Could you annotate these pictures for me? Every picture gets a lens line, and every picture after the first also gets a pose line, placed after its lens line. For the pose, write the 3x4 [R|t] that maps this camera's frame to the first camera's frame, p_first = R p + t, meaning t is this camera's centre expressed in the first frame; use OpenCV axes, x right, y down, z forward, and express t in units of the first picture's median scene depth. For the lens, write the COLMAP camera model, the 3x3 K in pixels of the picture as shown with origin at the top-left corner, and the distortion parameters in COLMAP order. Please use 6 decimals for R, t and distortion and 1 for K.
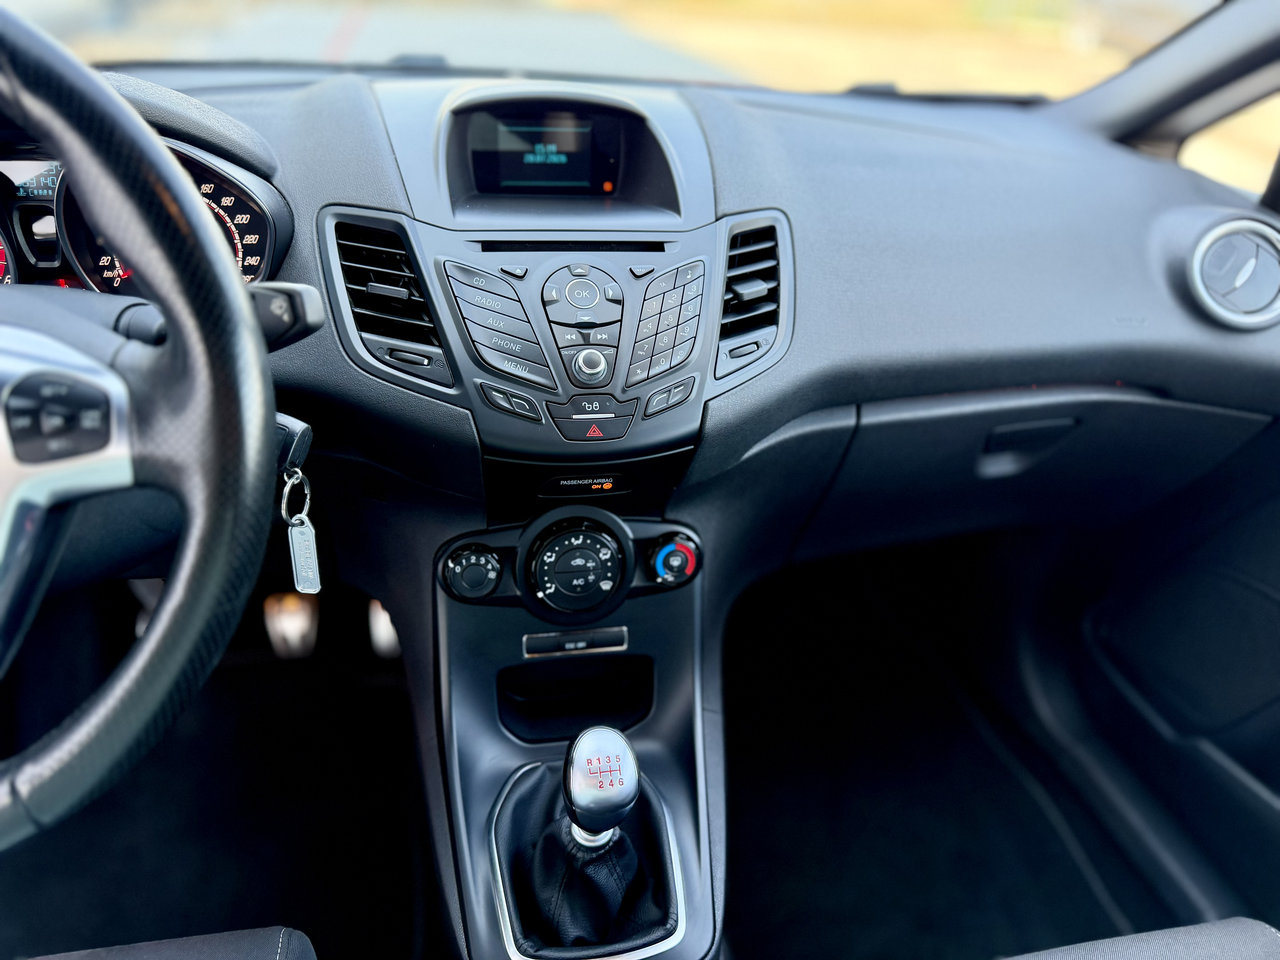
lens RADIAL K [[908.3, 0, 640.0], [0, 908.3, 480.0], [0, 0, 1]] dist [0.140196, -0.312475]
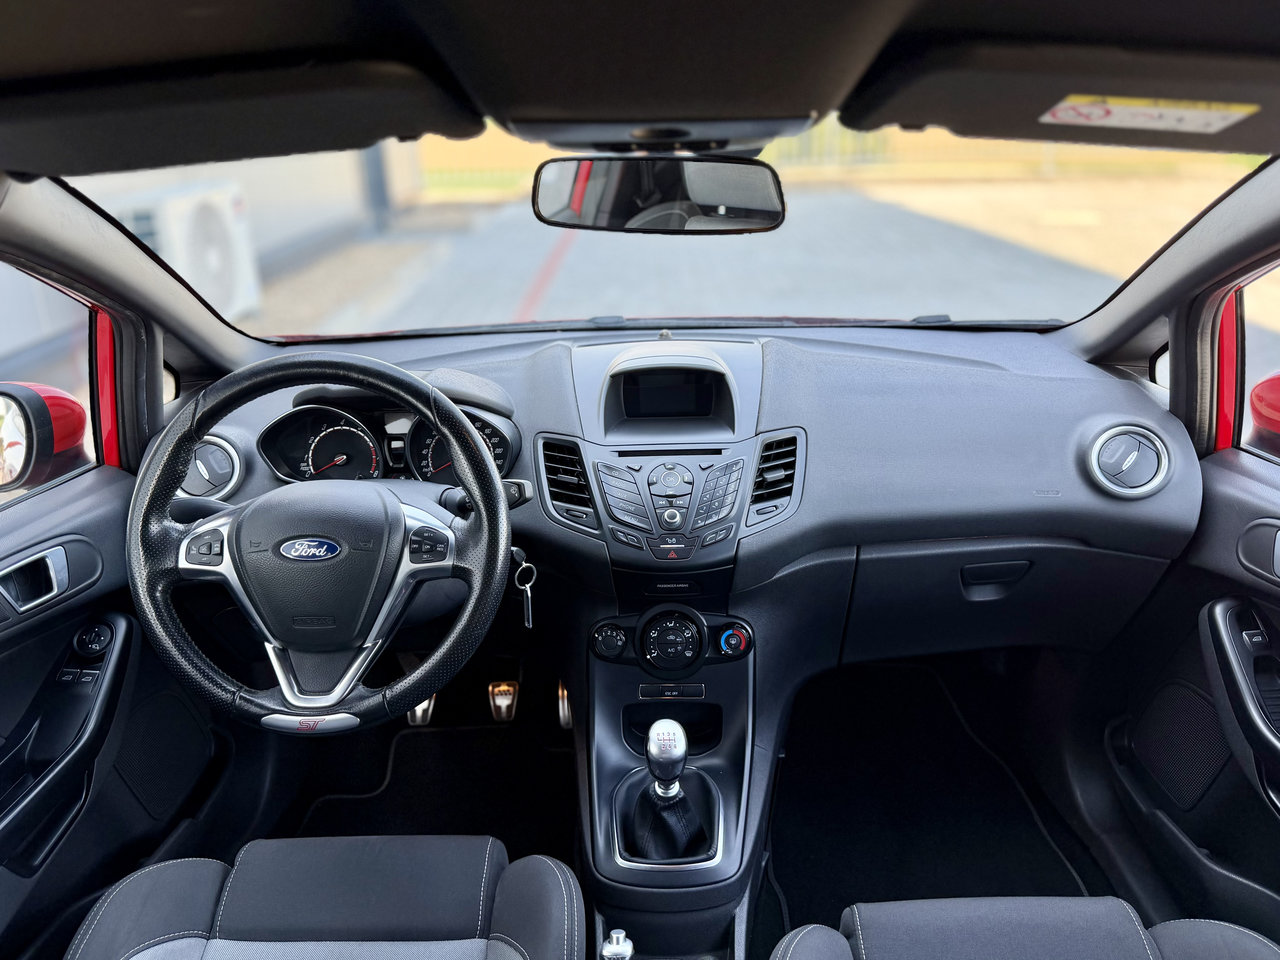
lens RADIAL K [[998.1, 0, 640.0], [0, 998.1, 480.0], [0, 0, 1]] dist [0.141326, -0.283139]
pose [[0.974490, -0.004593, -0.224382, 0.309025], [-0.034929, 0.984504, -0.171851, 0.133189], [0.221695, 0.175305, 0.959229, -0.867612]]
